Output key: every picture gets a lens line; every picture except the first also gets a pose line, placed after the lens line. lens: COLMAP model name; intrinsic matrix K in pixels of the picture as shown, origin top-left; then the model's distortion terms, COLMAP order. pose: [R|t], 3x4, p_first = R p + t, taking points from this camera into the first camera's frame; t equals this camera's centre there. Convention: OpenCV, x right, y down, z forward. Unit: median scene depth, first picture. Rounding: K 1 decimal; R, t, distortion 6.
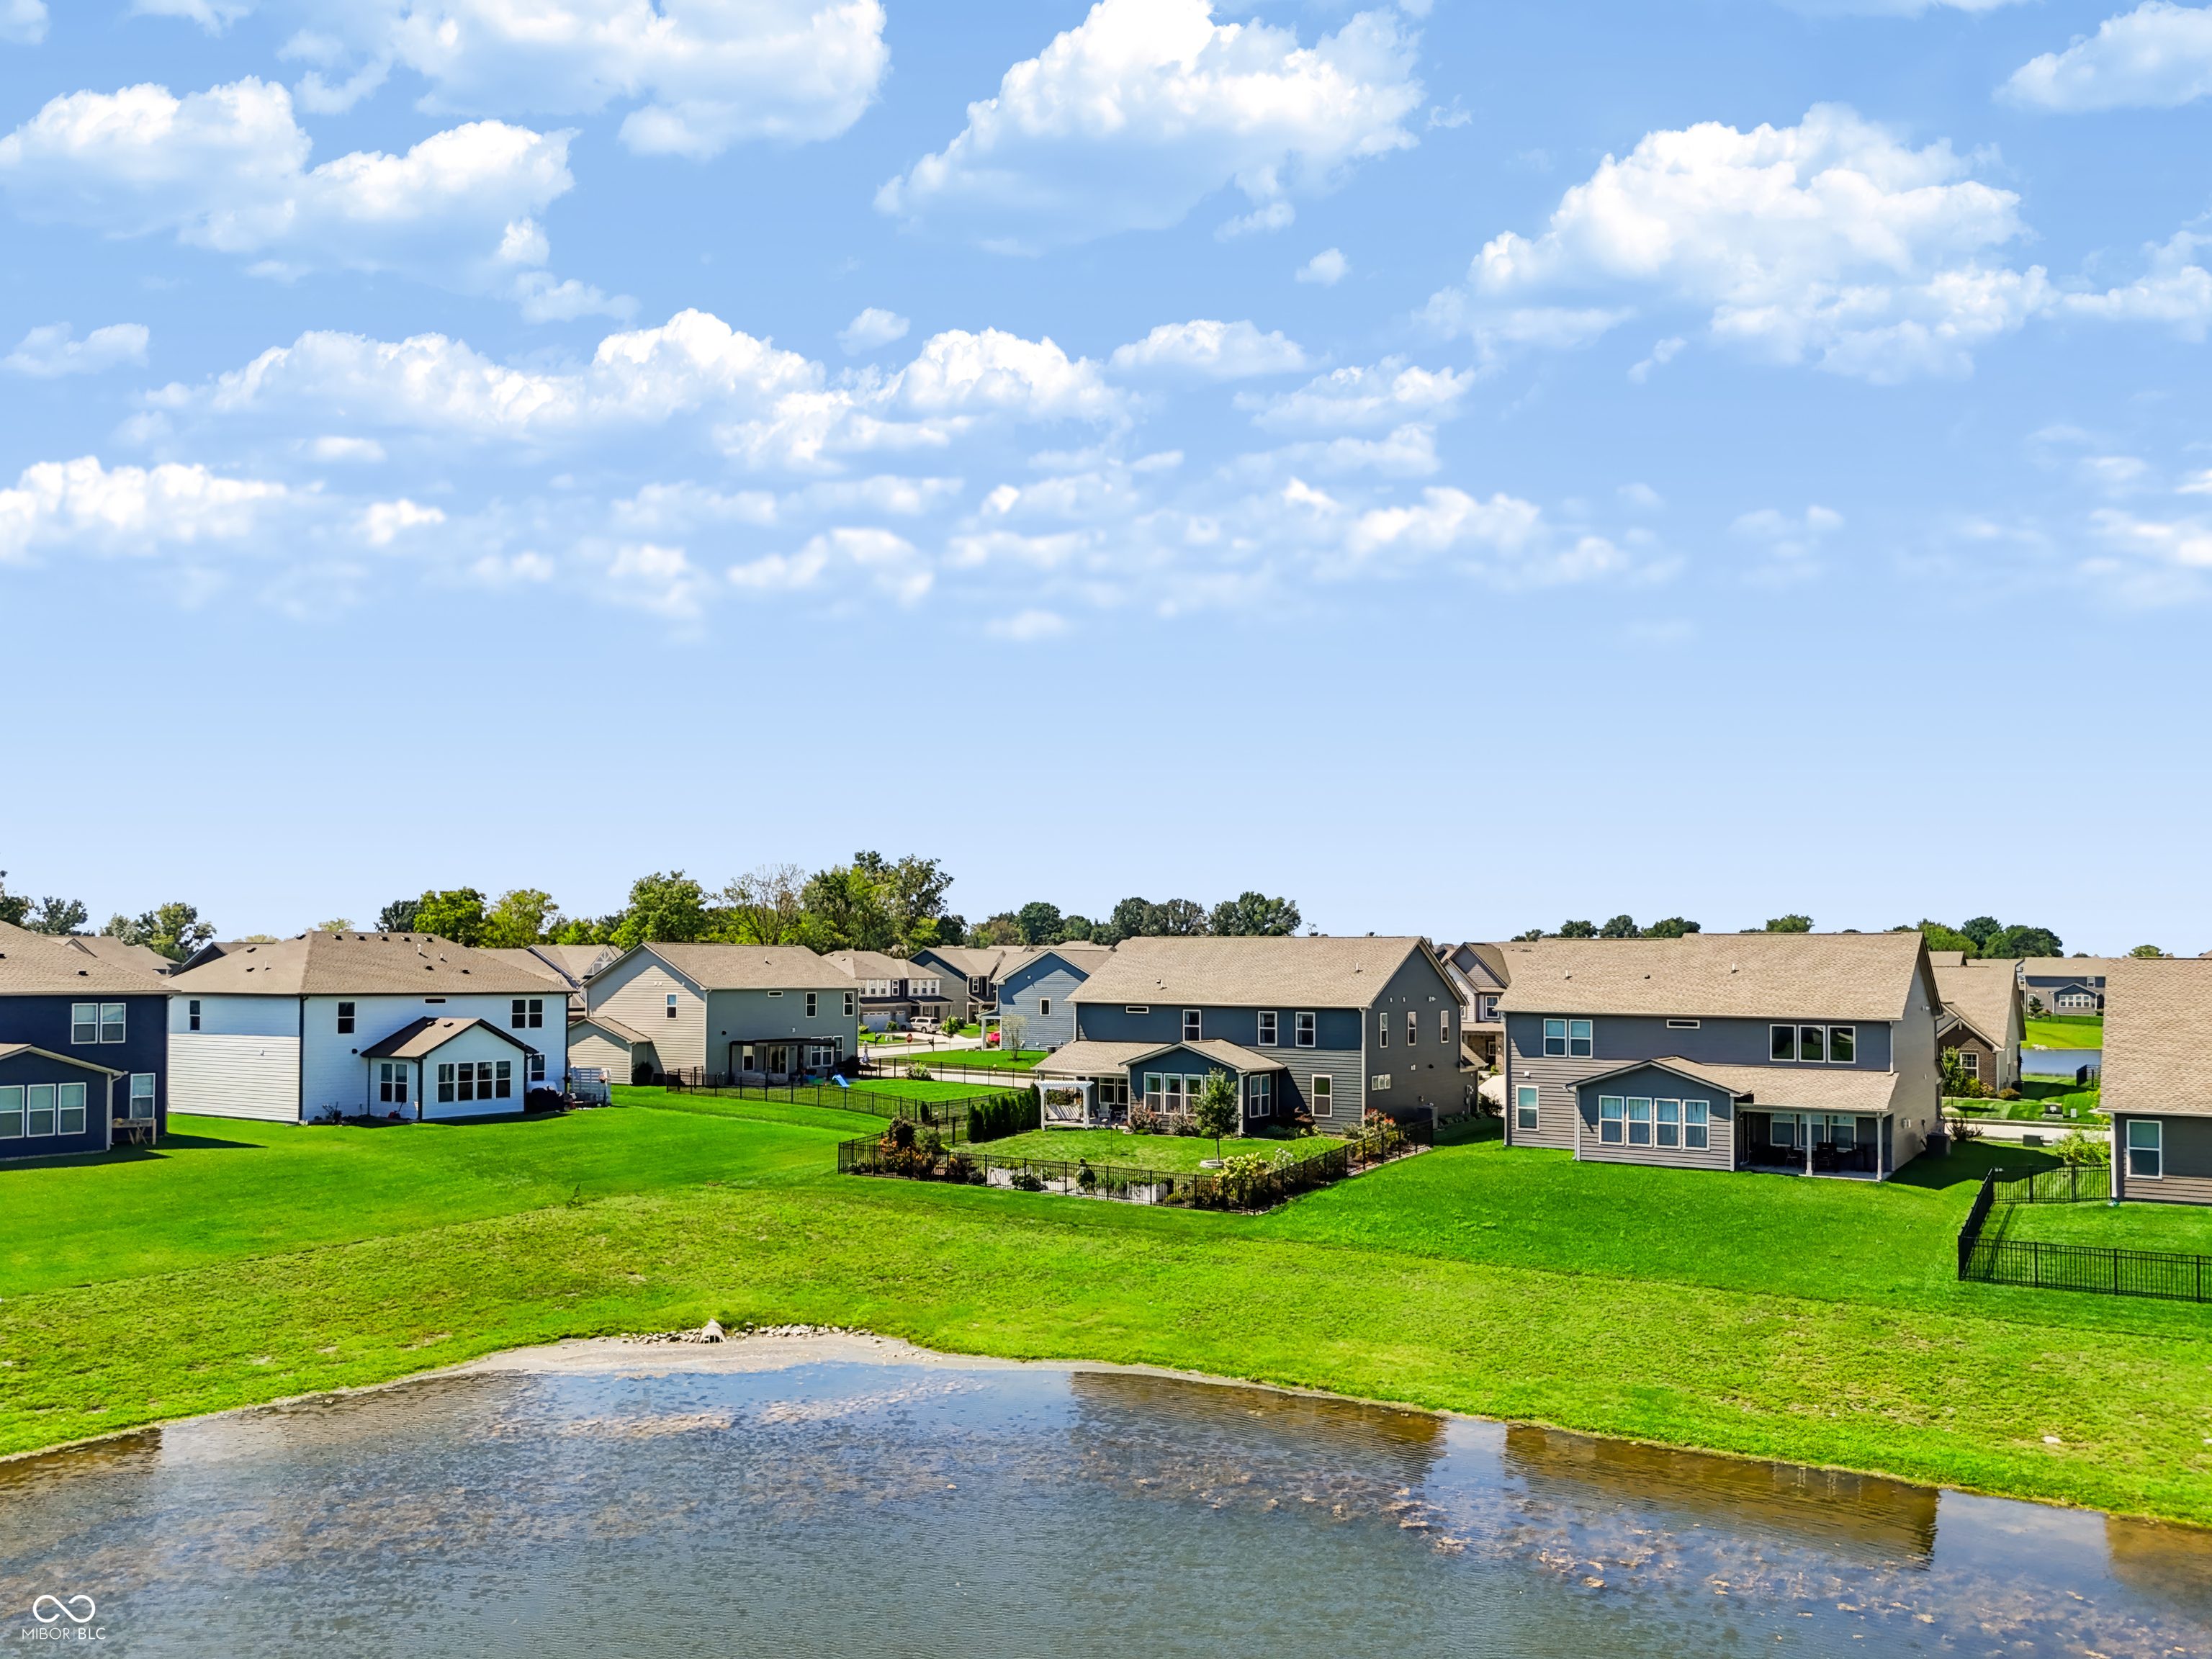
lens RADIAL K [[1551.1, 0, 1105.5], [0, 1551.1, 860.2], [0, 0, 1]] dist [0.078663, -0.001390]
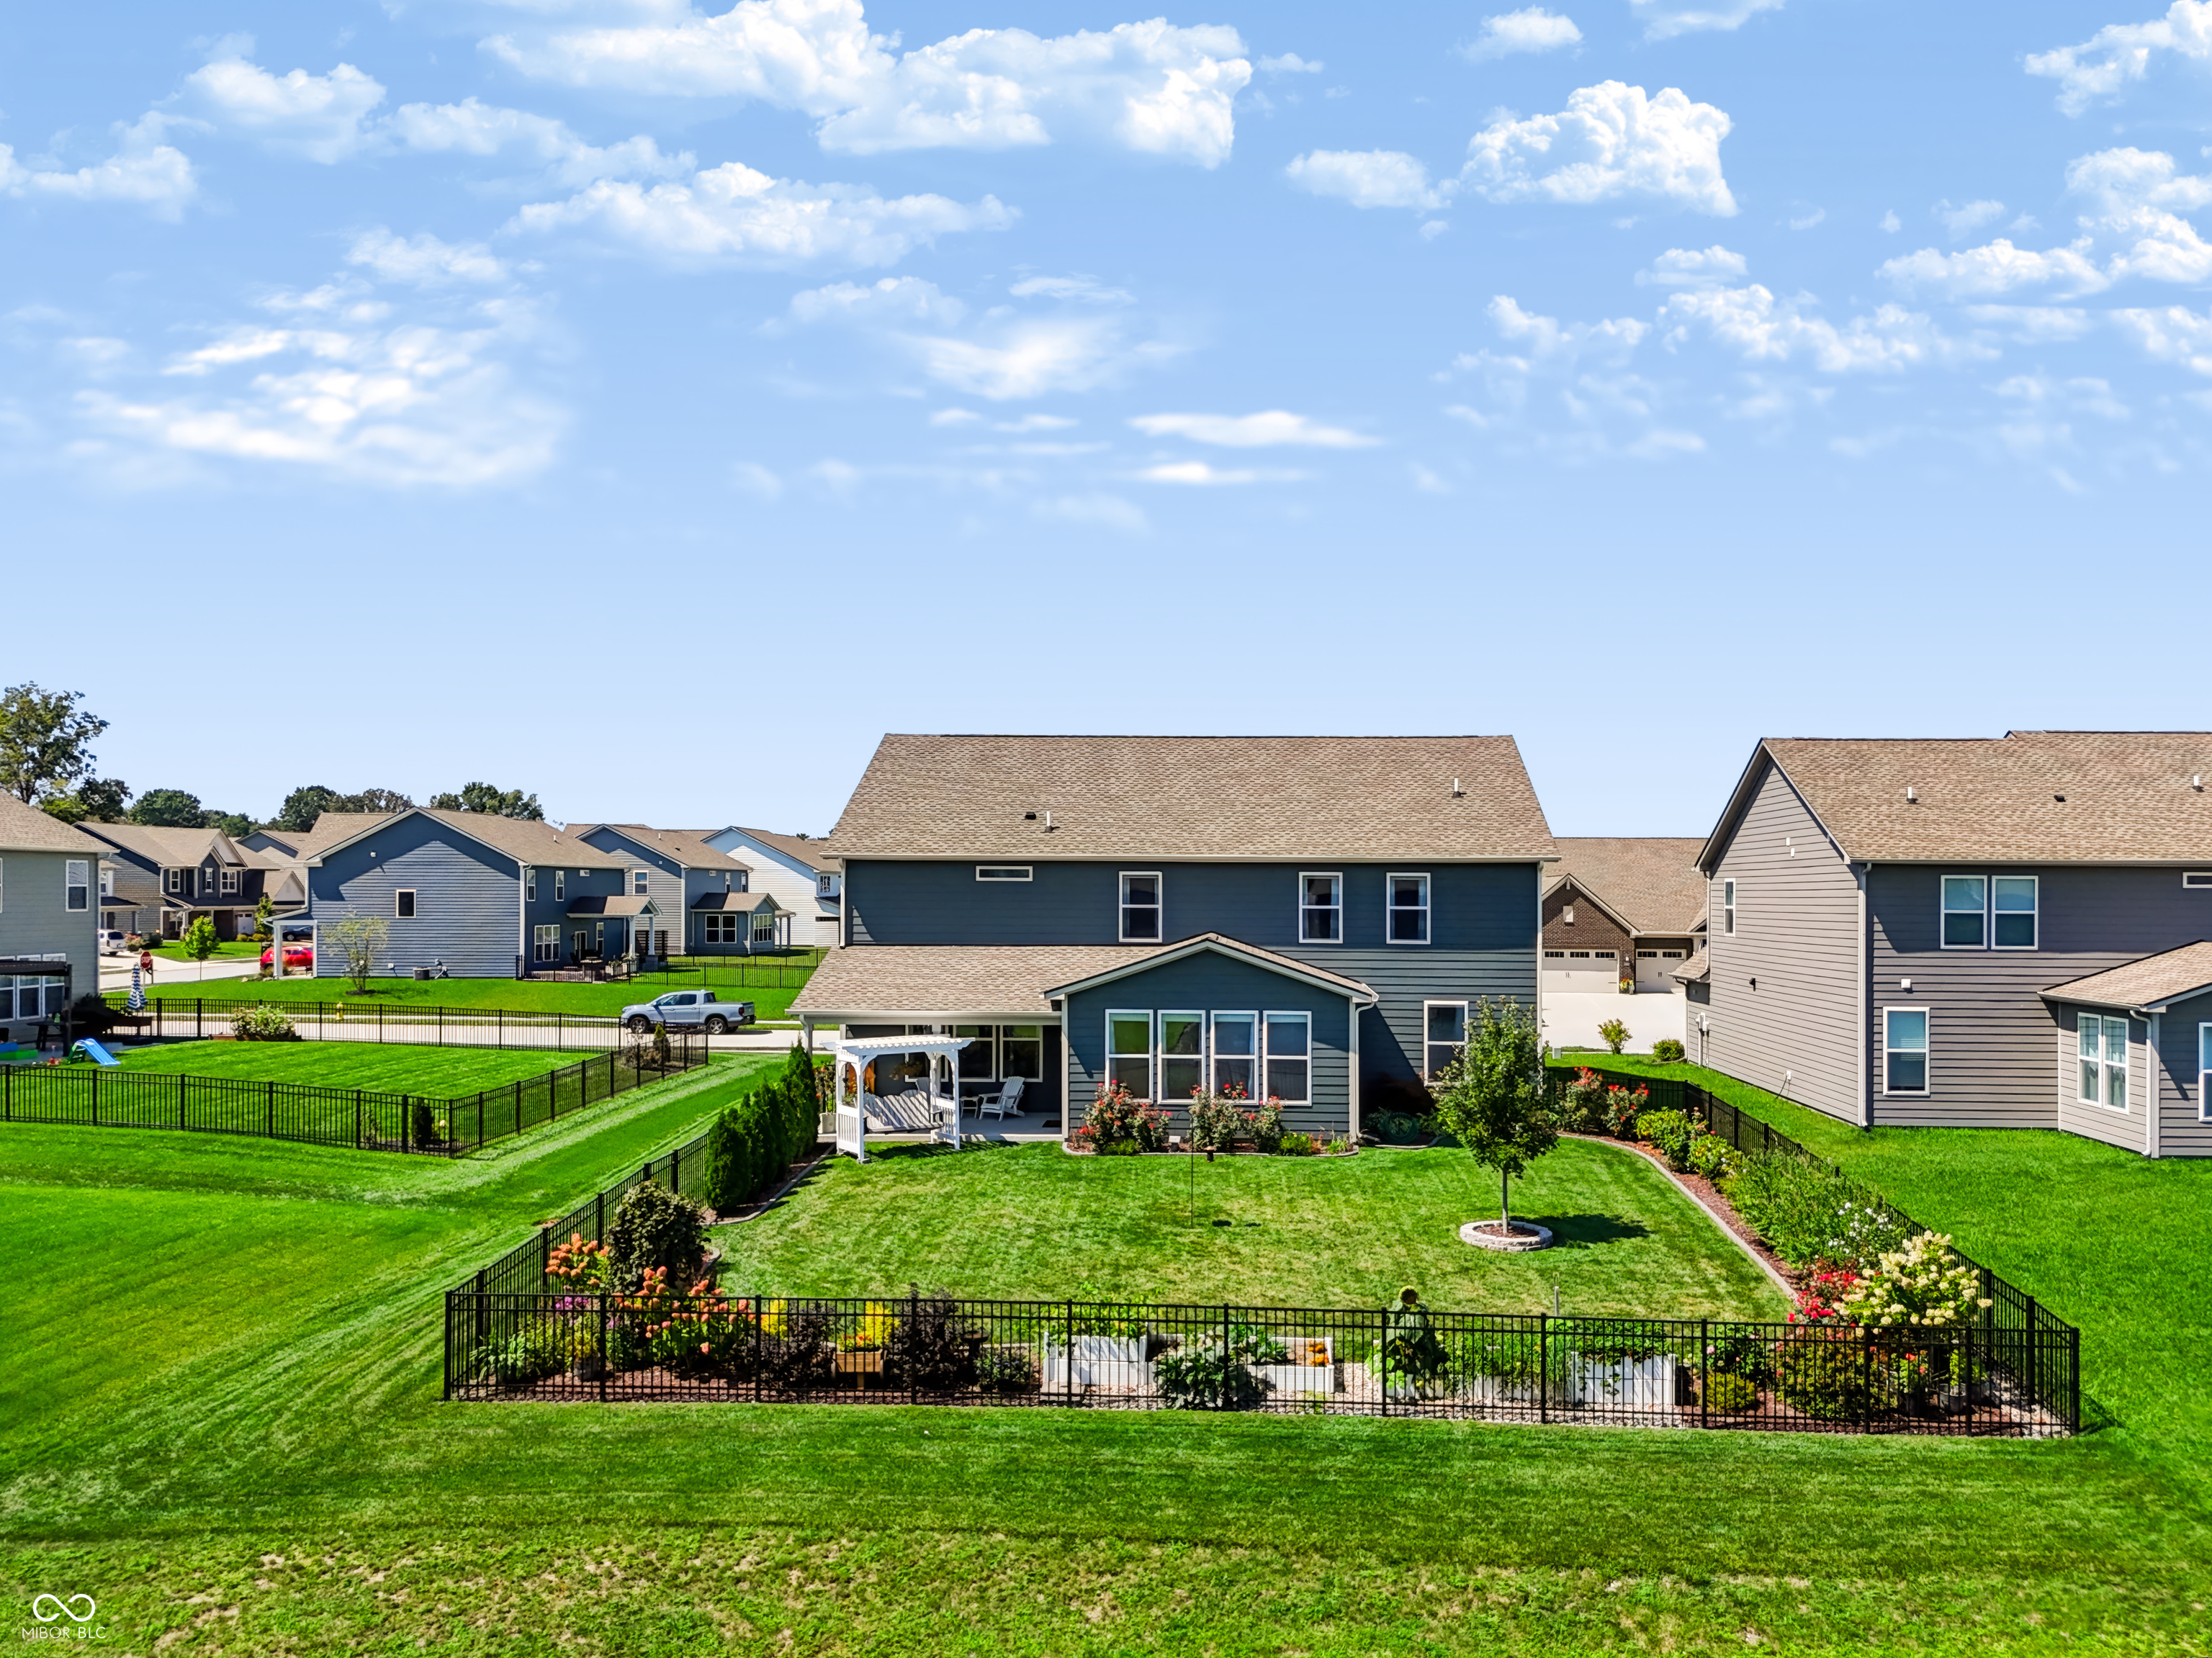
lens RADIAL K [[1551.0, 0, 1105.5], [0, 1551.0, 859.7], [0, 0, 1]] dist [0.078663, -0.001390]
pose [[0.872189, 0.006036, 0.489132, -0.181906], [-0.033420, 0.998323, 0.047272, 0.070738], [-0.488026, -0.057577, 0.870928, 0.596618]]
